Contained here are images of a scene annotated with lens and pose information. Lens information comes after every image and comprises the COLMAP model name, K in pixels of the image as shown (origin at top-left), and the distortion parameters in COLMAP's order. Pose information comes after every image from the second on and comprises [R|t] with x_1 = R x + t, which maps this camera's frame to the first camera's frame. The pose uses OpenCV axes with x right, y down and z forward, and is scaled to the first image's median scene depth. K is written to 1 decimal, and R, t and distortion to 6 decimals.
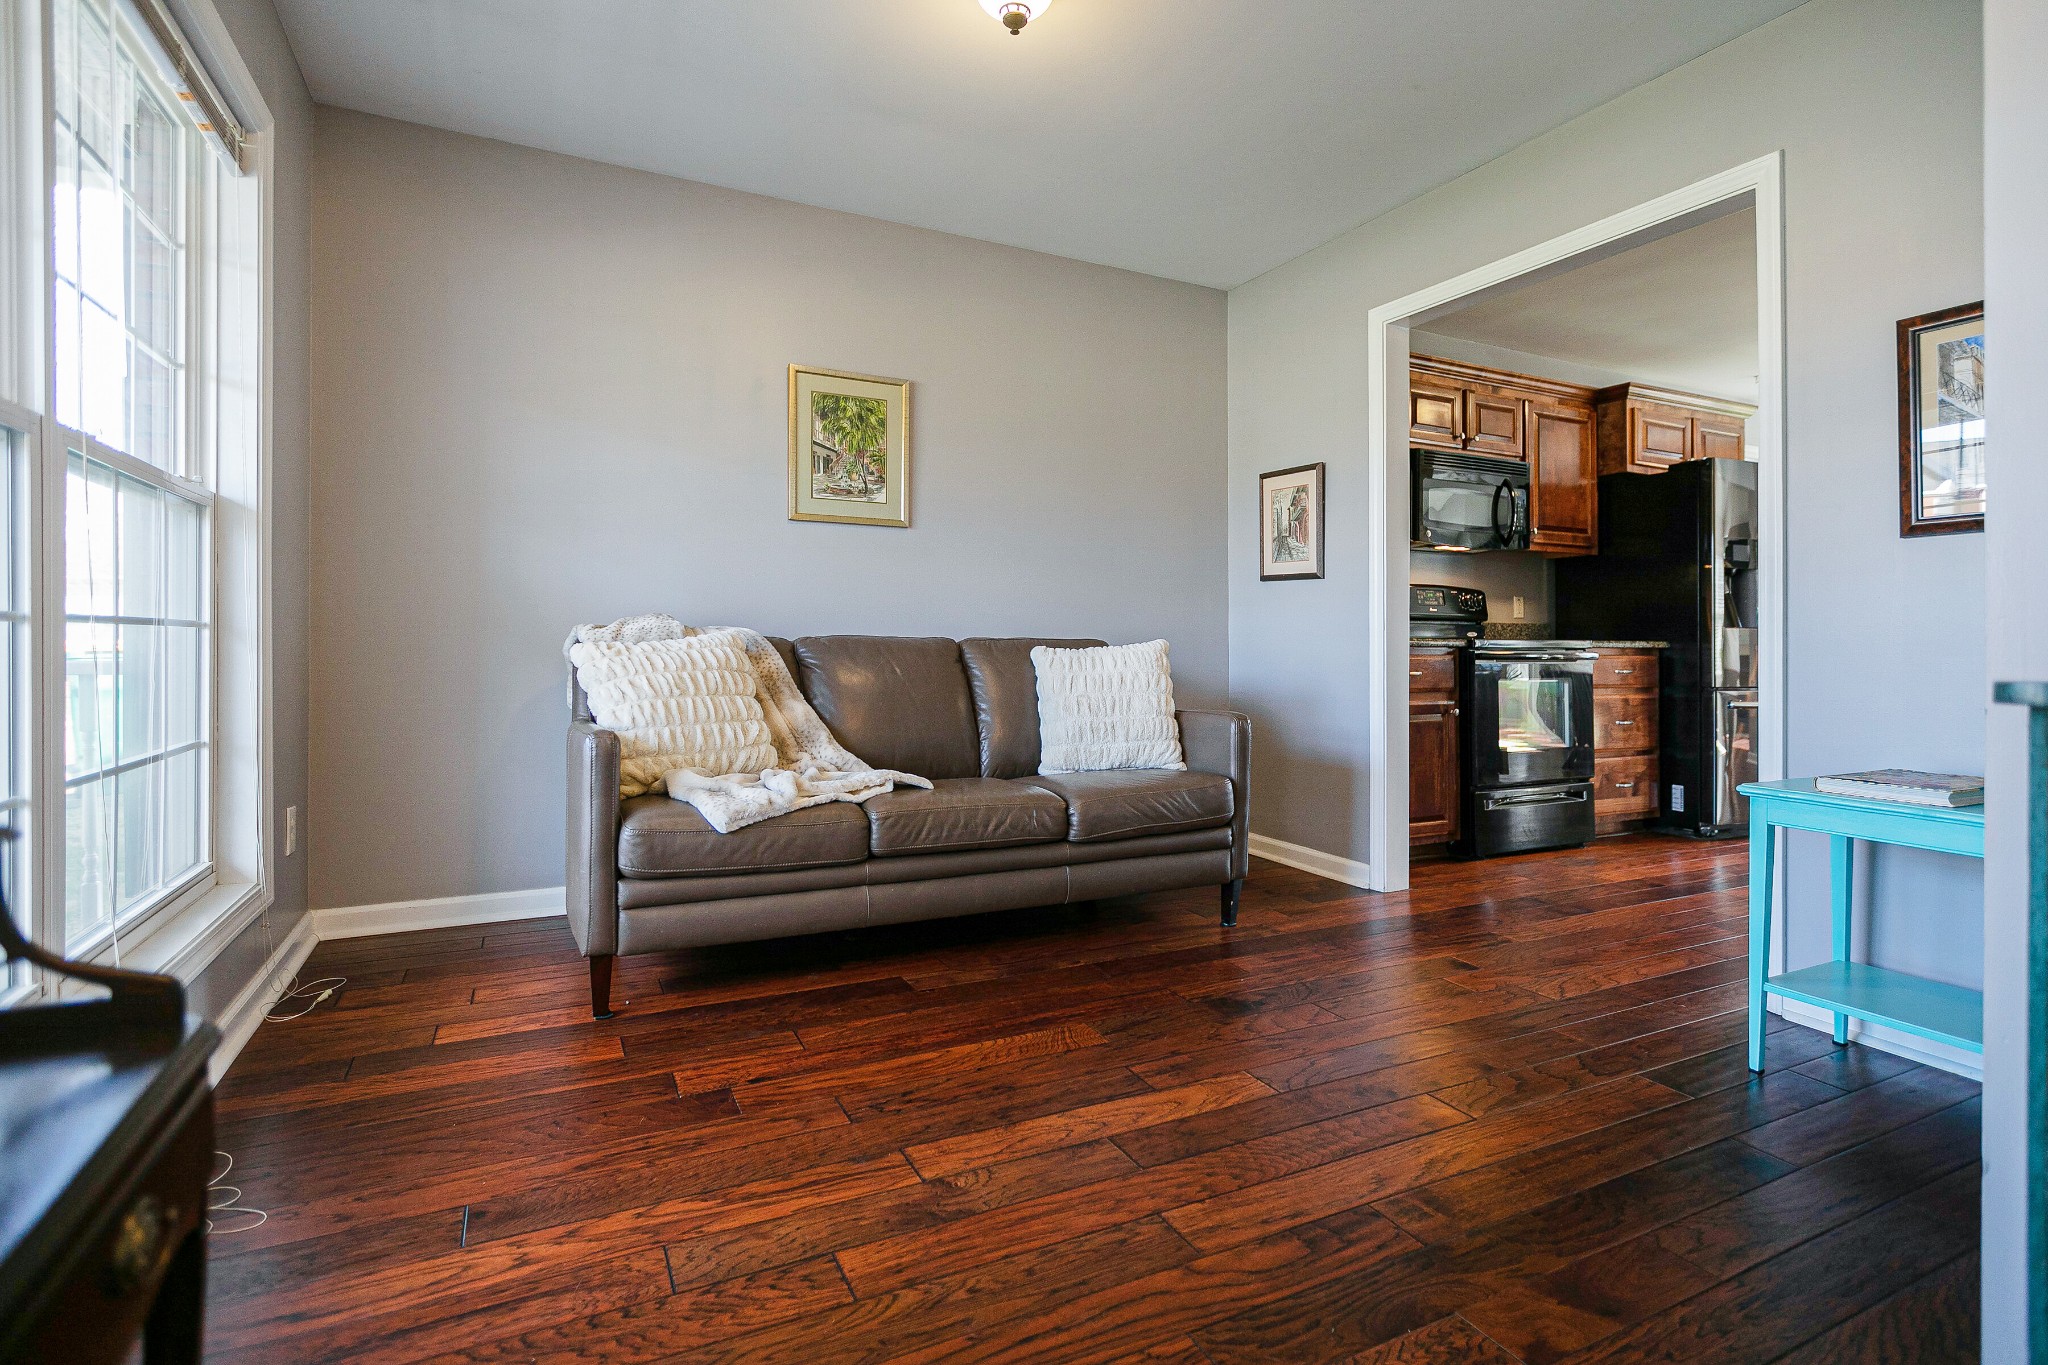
lens RADIAL K [[1005.9, 0, 1036.3], [0, 1005.9, 635.2], [0, 0, 1]] dist [-0.004498, -0.000257]
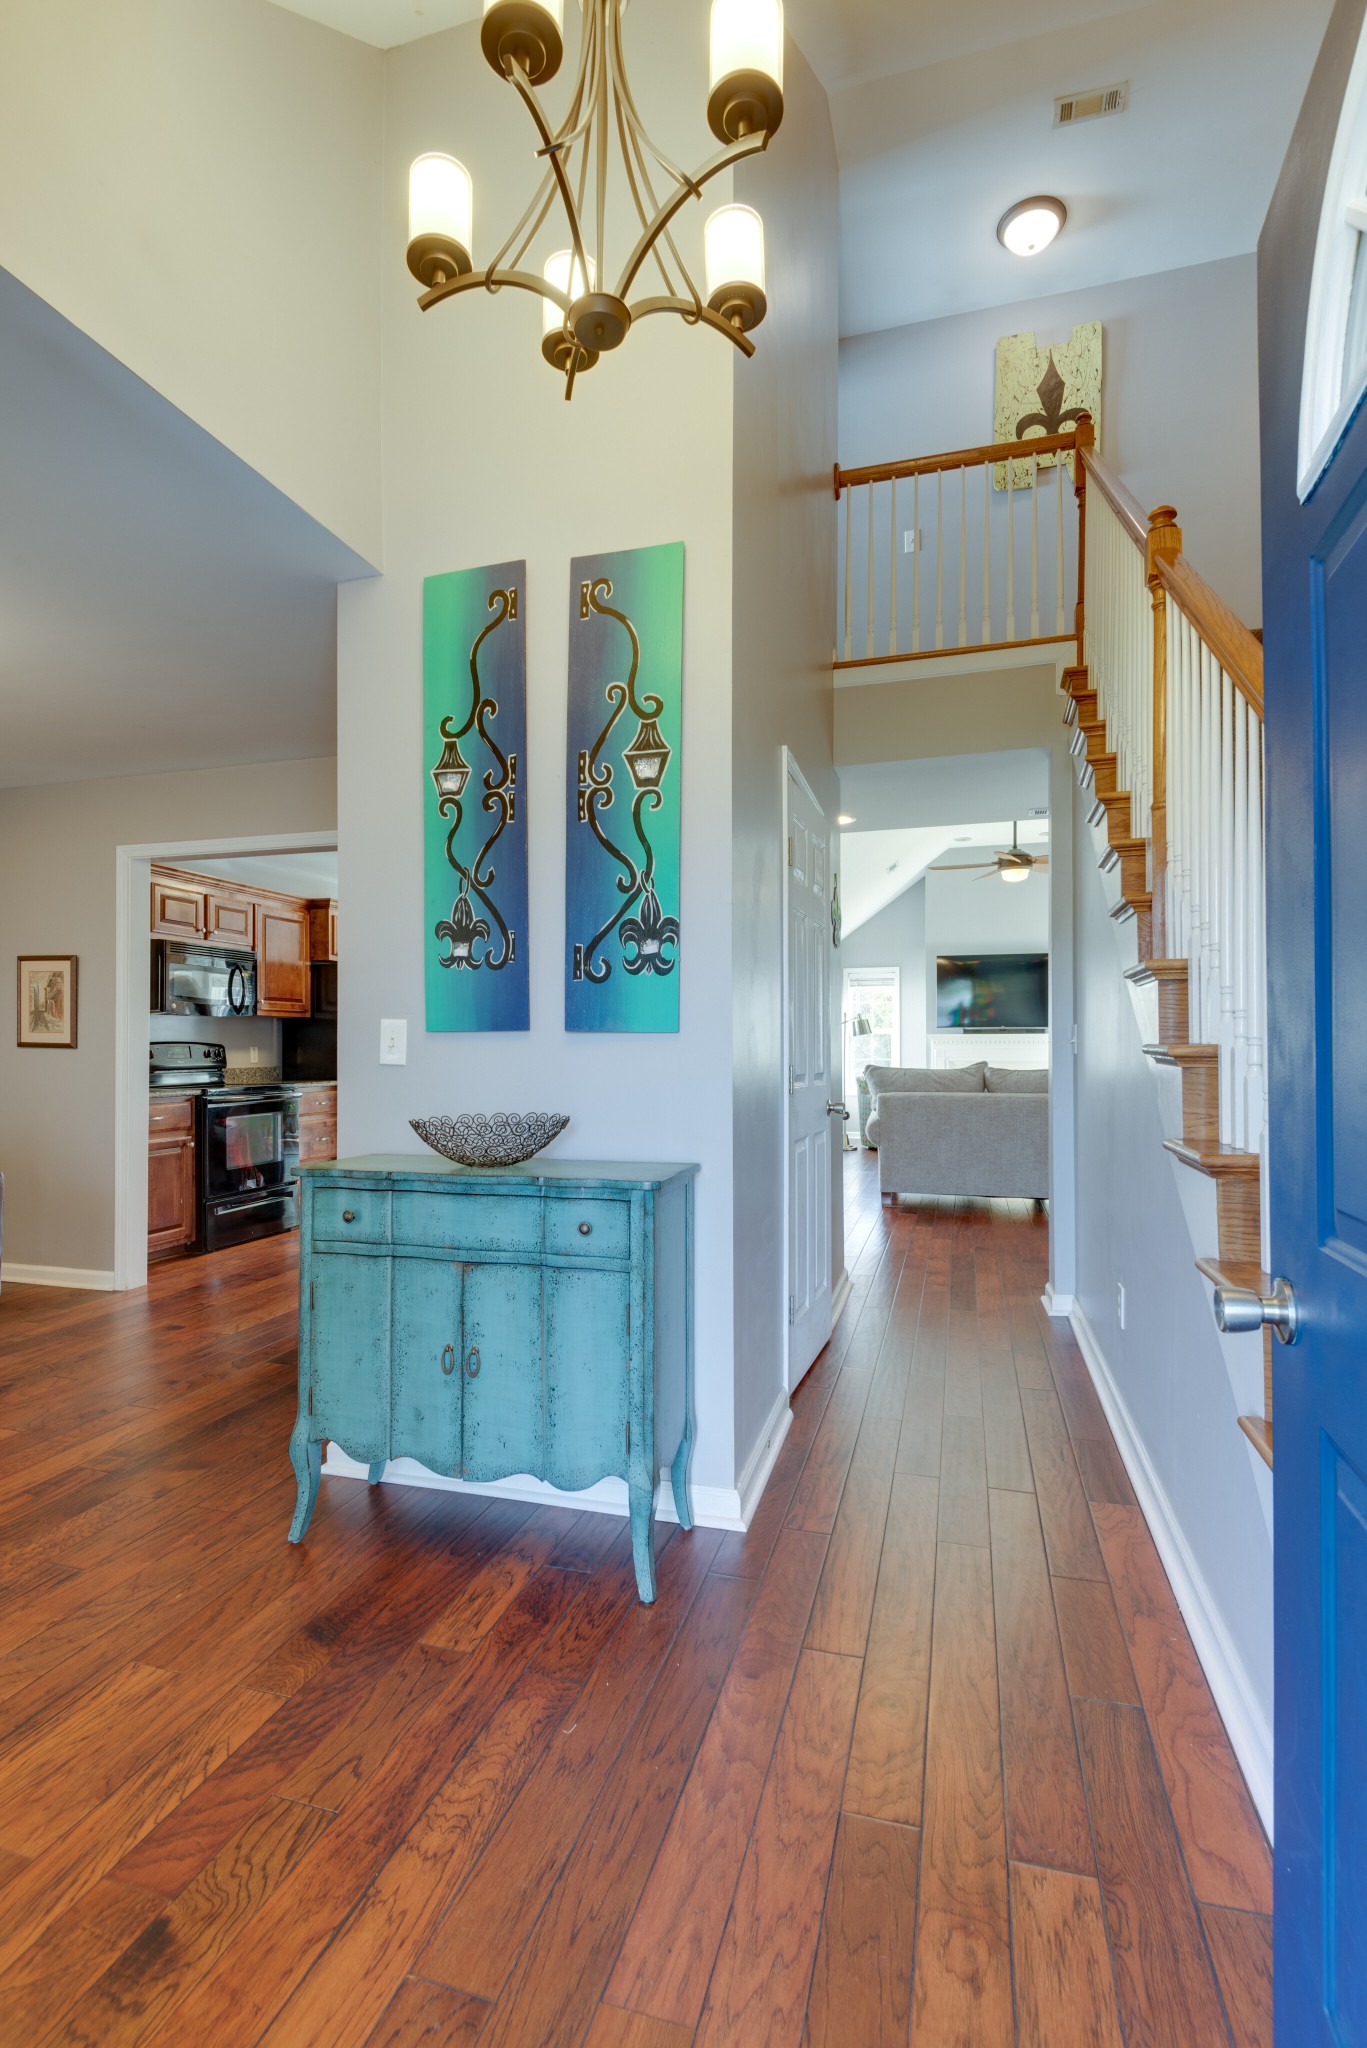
lens RADIAL K [[948.5, 0, 683.5], [0, 948.5, 1024.0], [0, 0, 1]] dist [-0.001565, -0.000457]
pose [[0.680586, 0.007828, 0.732626, -0.059715], [0.002859, 0.999907, -0.013340, -0.063891], [-0.732662, 0.011174, 0.680500, -0.328064]]
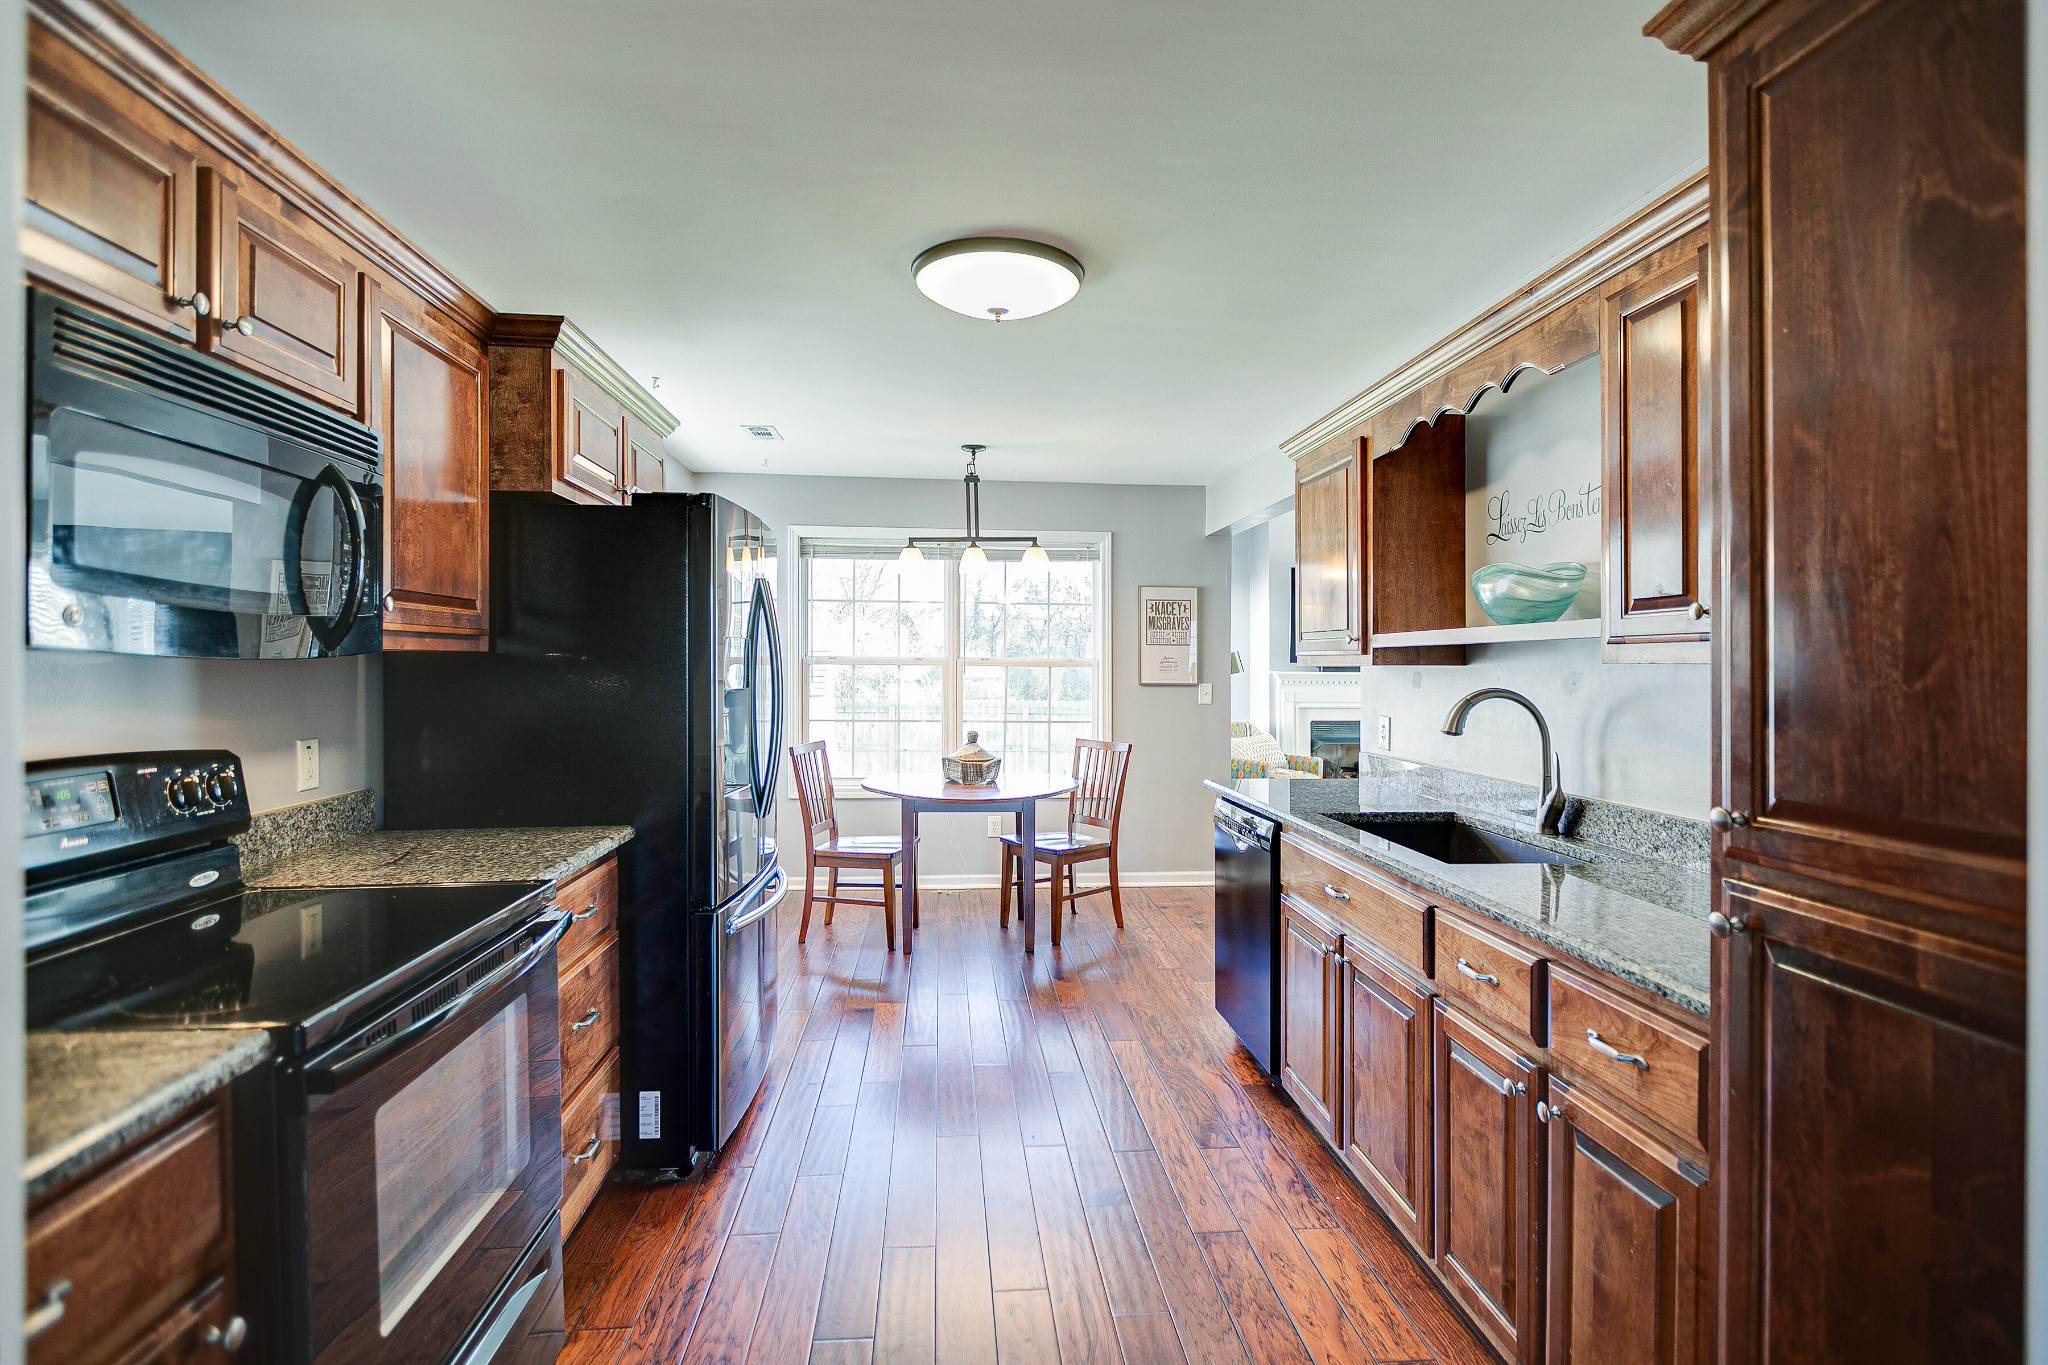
lens RADIAL K [[983.1, 0, 1026.2], [0, 983.1, 664.7], [0, 0, 1]] dist [-0.000470, -0.000530]
pose [[0.362640, -0.004426, 0.931919, 0.253330], [-0.007396, 0.999944, 0.007627, -0.097302], [-0.931900, -0.009658, 0.362586, 0.712698]]
